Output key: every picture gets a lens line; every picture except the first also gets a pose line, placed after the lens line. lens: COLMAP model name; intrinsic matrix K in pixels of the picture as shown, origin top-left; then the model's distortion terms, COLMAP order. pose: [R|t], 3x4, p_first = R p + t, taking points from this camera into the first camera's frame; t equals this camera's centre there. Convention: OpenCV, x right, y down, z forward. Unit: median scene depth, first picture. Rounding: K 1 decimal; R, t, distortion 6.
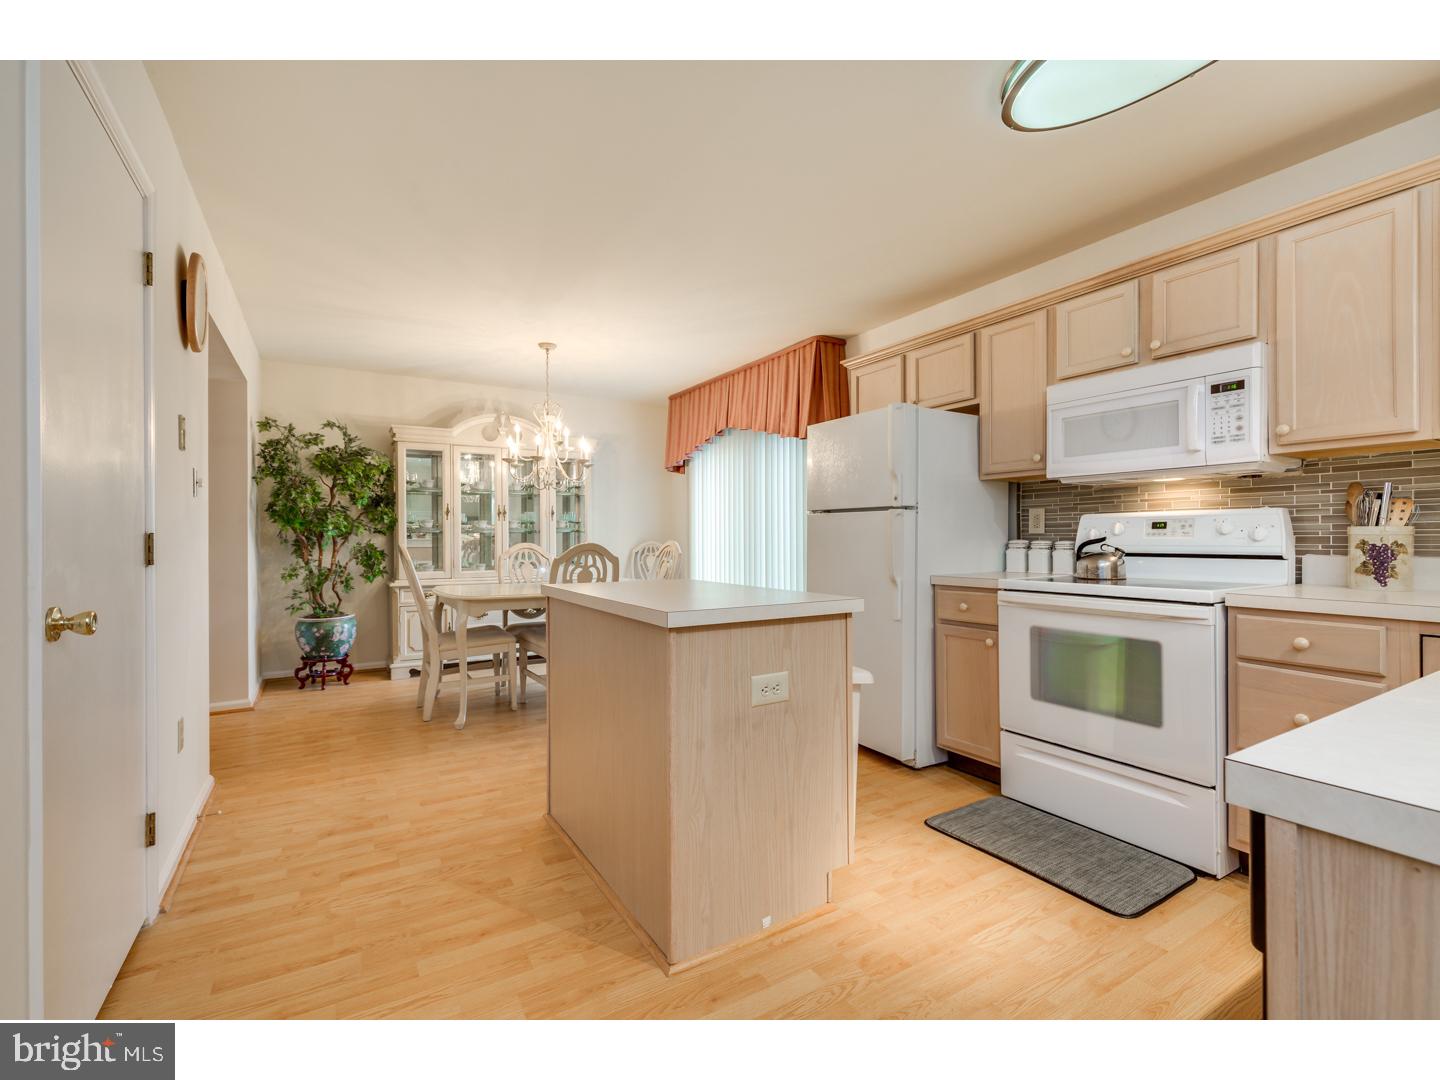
lens RADIAL K [[646.3, 0, 716.8], [0, 646.3, 538.8], [0, 0, 1]] dist [0.002681, -0.000500]
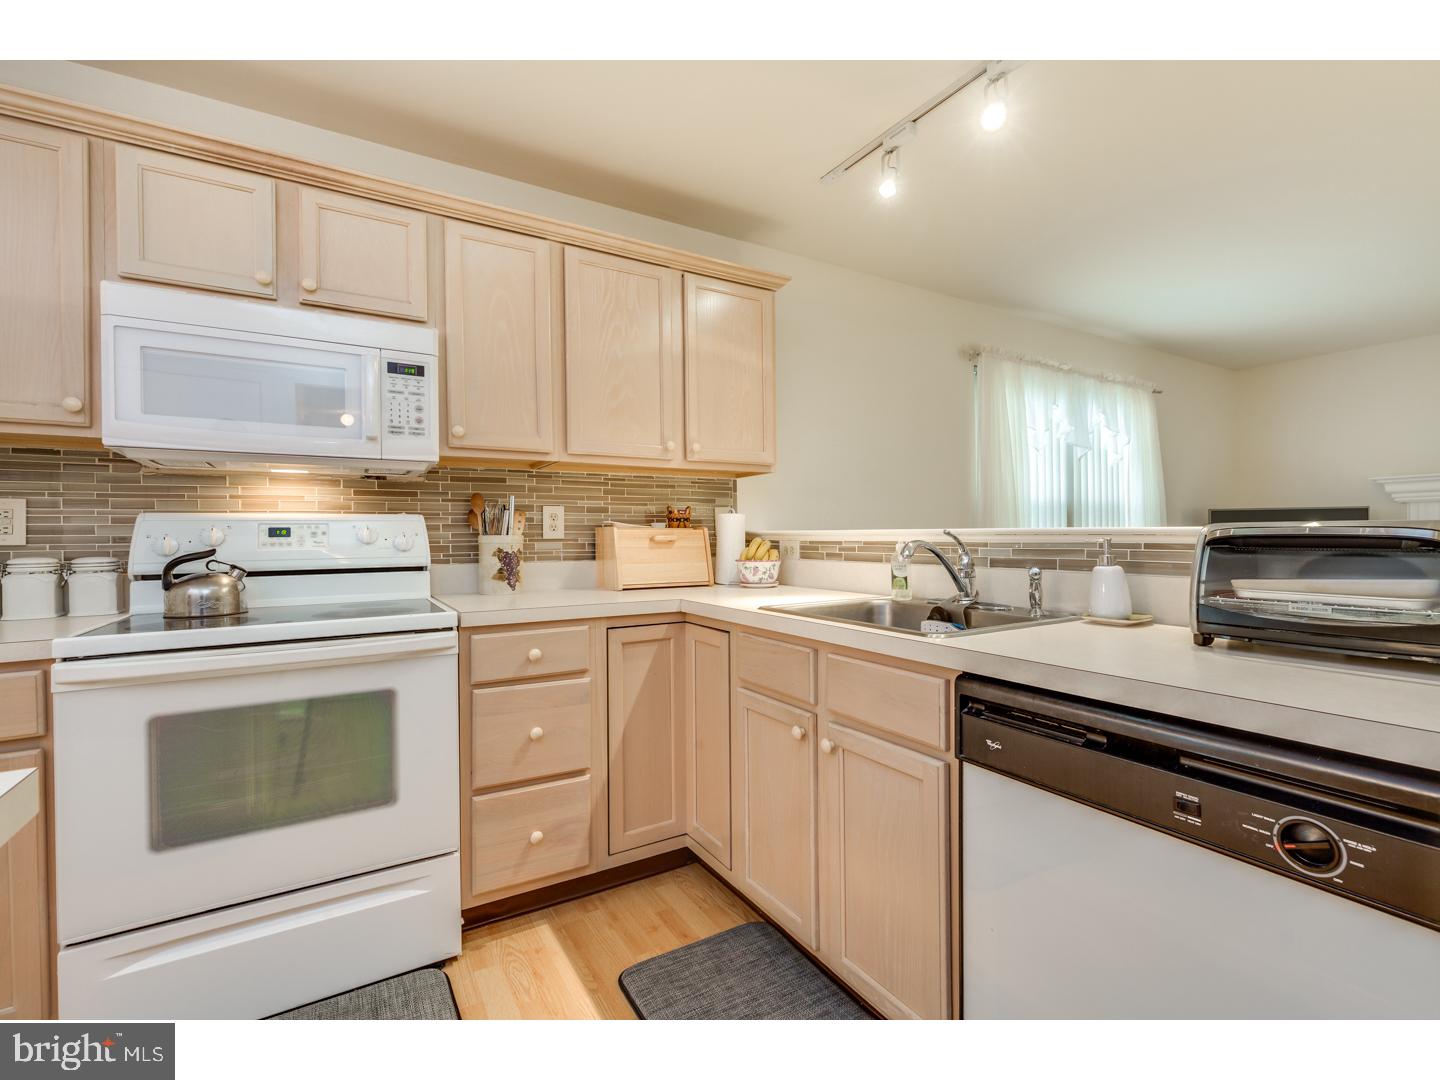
lens RADIAL K [[646.3, 0, 716.8], [0, 646.3, 538.8], [0, 0, 1]] dist [0.002681, -0.000500]
pose [[0.004779, 0.002990, 0.999984, -0.049960], [0.014167, 0.999895, -0.003057, -0.004372], [-0.999888, 0.014182, 0.004736, 0.552930]]
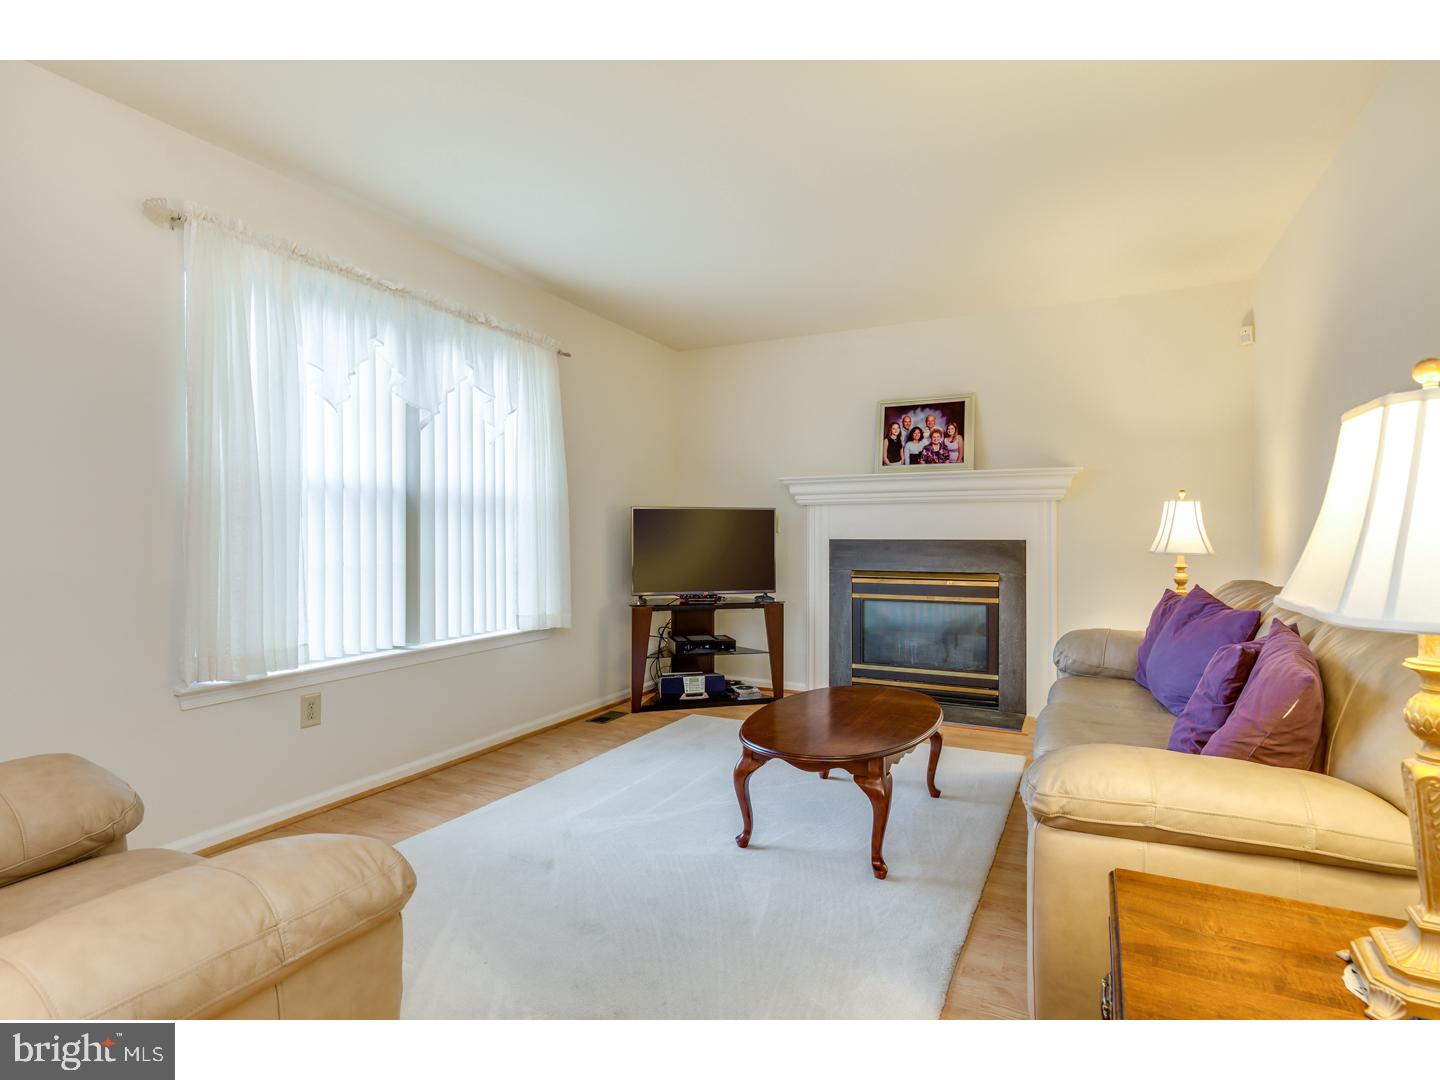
lens RADIAL K [[729.2, 0, 720.0], [0, 729.2, 540.0], [0, 0, 1]] dist [-0.000805, -0.000693]
pose [[-0.538729, 0.000377, 0.842479, 0.260691], [0.007823, 0.999959, 0.004555, -0.001556], [-0.842443, 0.009044, -0.538710, -0.147736]]
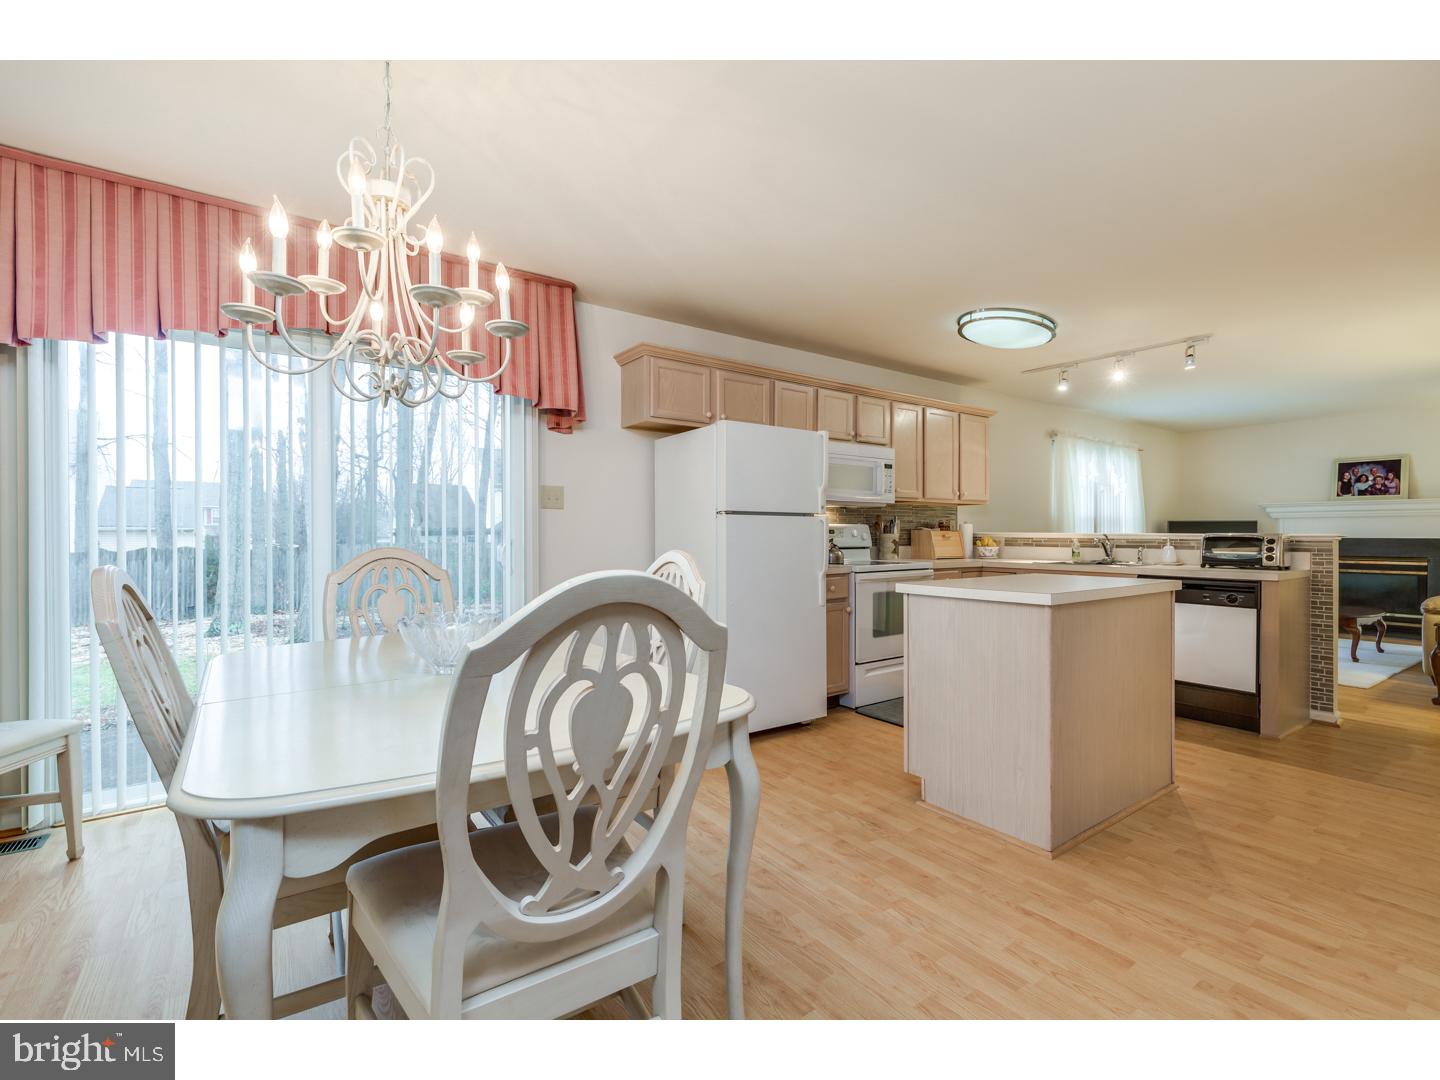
lens RADIAL K [[646.3, 0, 716.8], [0, 646.3, 538.8], [0, 0, 1]] dist [0.002681, -0.000500]
pose [[-0.077323, -0.001954, 0.997004, -1.159082], [0.005005, 0.999985, 0.002348, -0.008050], [-0.996994, 0.005171, -0.077312, 1.594742]]
